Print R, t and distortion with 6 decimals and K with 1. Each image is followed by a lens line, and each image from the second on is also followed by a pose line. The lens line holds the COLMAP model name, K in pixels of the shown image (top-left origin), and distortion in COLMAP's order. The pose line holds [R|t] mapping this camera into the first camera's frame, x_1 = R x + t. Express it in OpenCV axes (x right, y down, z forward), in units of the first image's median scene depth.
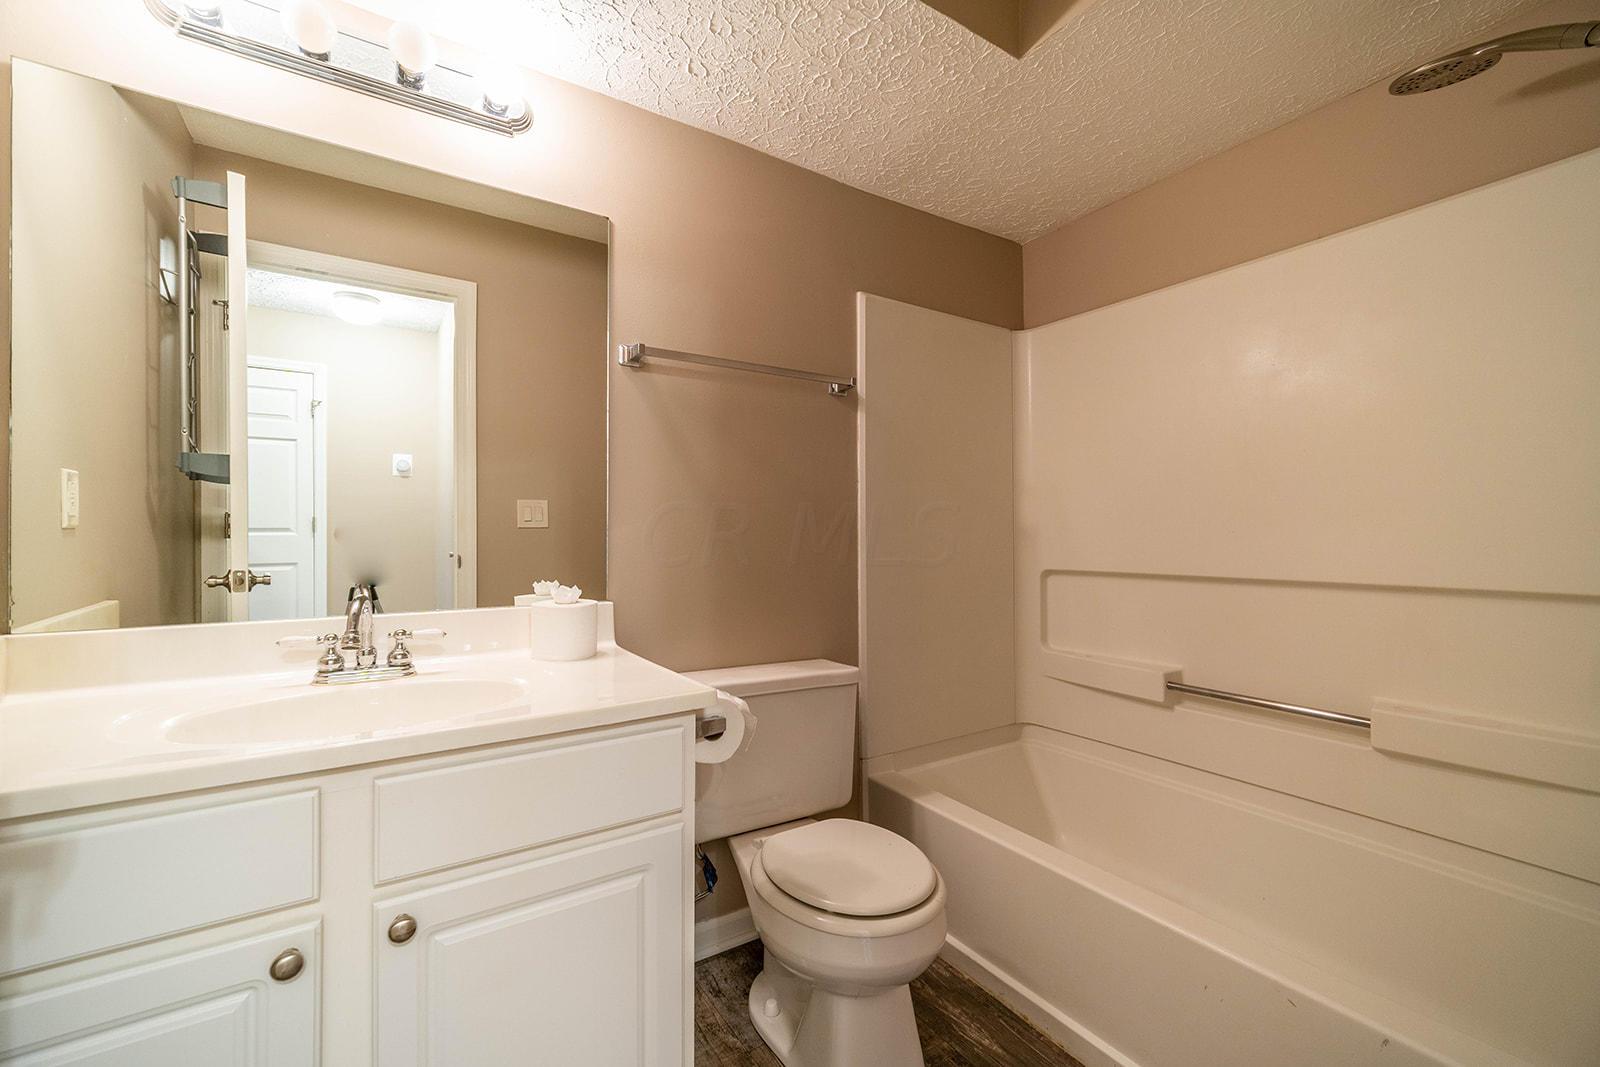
lens RADIAL K [[632.6, 0, 807.9], [0, 632.6, 534.5], [0, 0, 1]] dist [-0.001484, -0.000061]
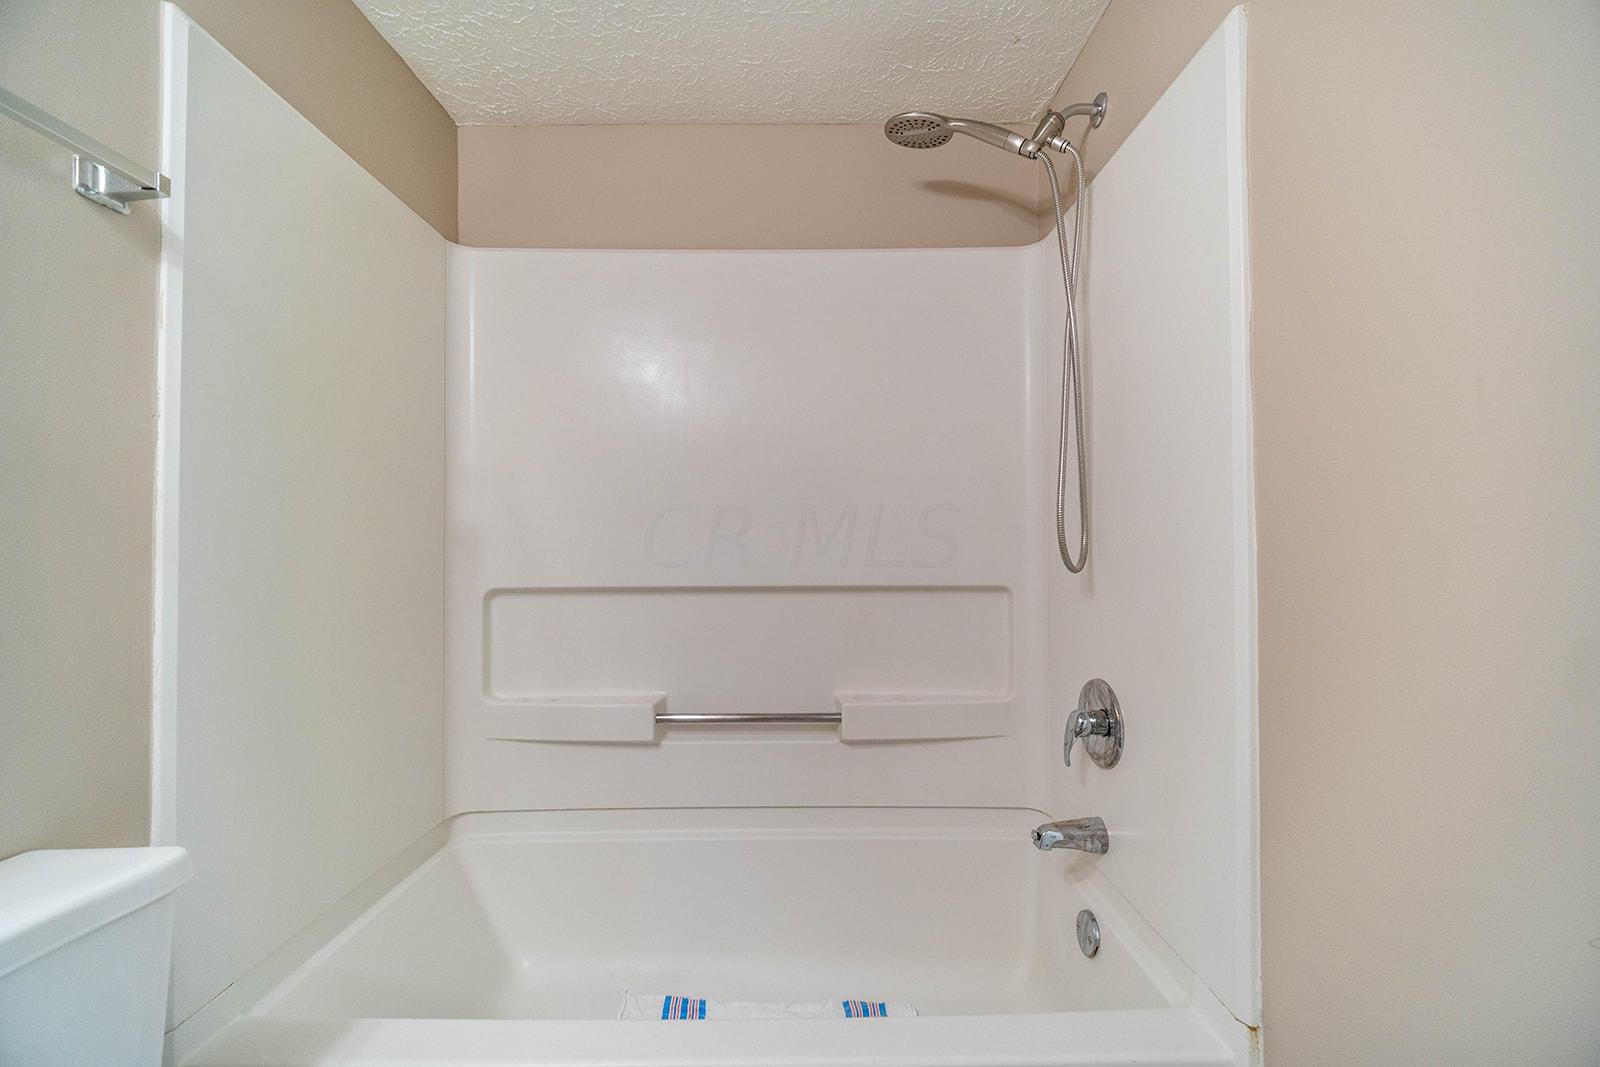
lens RADIAL K [[652.5, 0, 798.5], [0, 652.5, 530.2], [0, 0, 1]] dist [0.002526, 0.000308]
pose [[0.560974, 0.019296, 0.827609, -0.047963], [0.002015, 0.999694, -0.024674, 0.009812], [-0.827831, 0.015509, 0.560763, 0.355380]]
